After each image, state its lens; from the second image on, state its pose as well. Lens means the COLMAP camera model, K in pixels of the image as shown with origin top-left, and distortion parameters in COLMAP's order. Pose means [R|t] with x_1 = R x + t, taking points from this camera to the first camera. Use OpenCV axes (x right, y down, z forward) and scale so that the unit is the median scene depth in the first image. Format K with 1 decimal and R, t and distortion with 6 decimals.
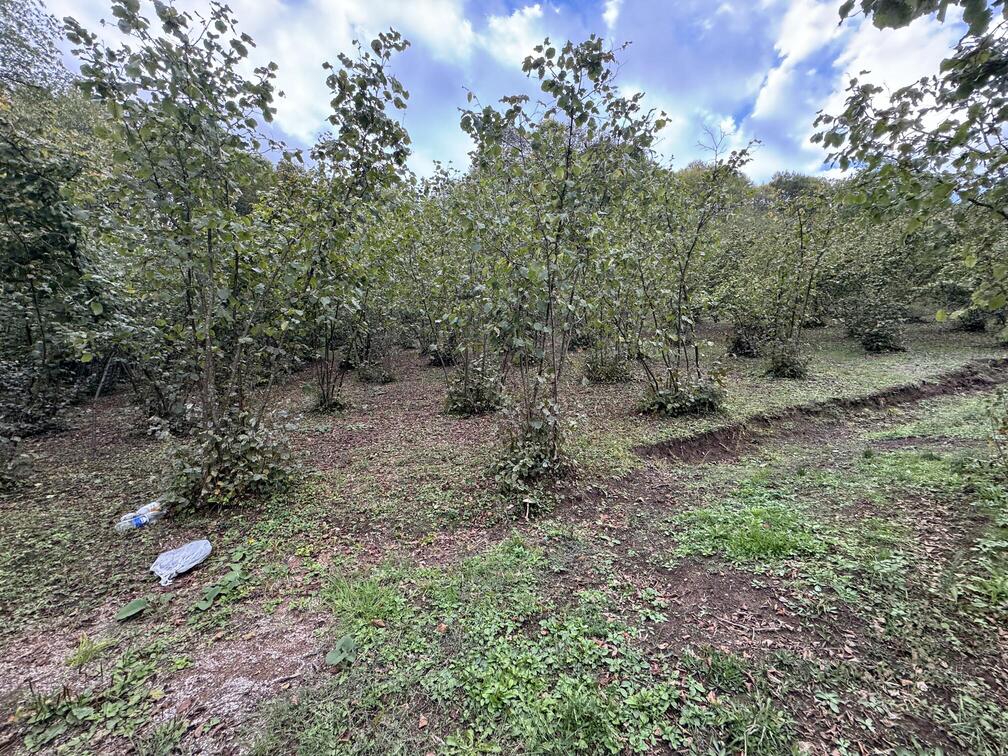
lens RADIAL K [[398.7, 0, 504.2], [0, 398.7, 376.9], [0, 0, 1]] dist [-0.002346, -0.000130]
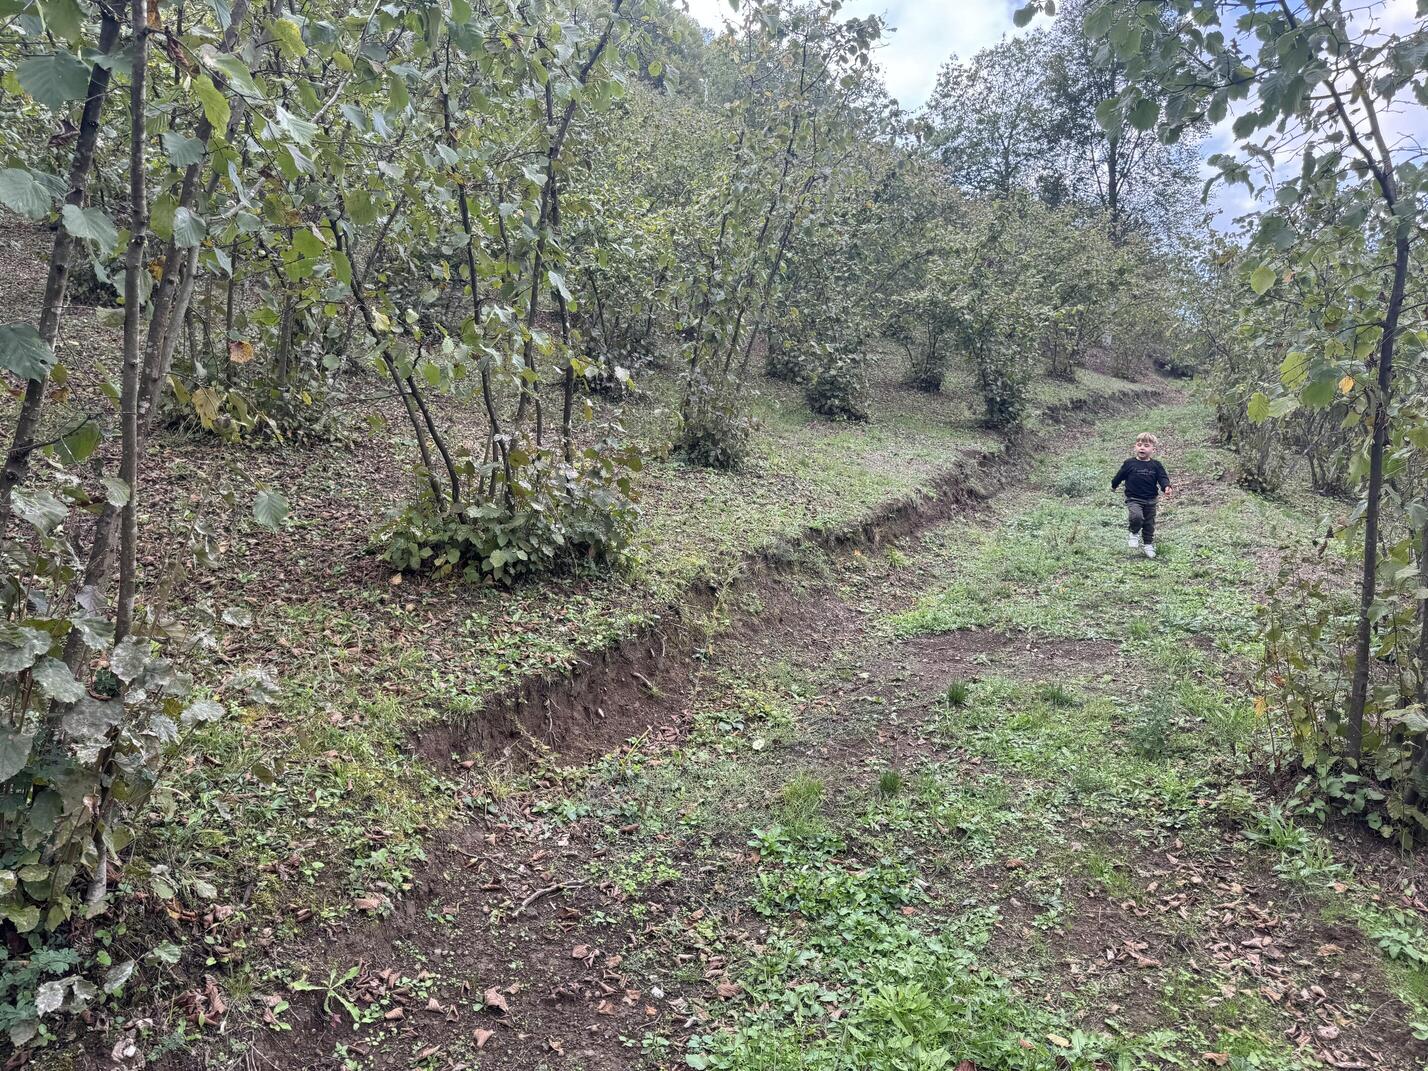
lens RADIAL K [[1000.8, 0, 711.2], [0, 1000.8, 531.2], [0, 0, 1]] dist [0.057359, -0.073065]
pose [[0.736598, 0.013222, 0.676202, 0.008445], [-0.098119, 0.991321, 0.087499, -0.030646], [-0.669176, -0.130800, 0.731502, 0.302990]]
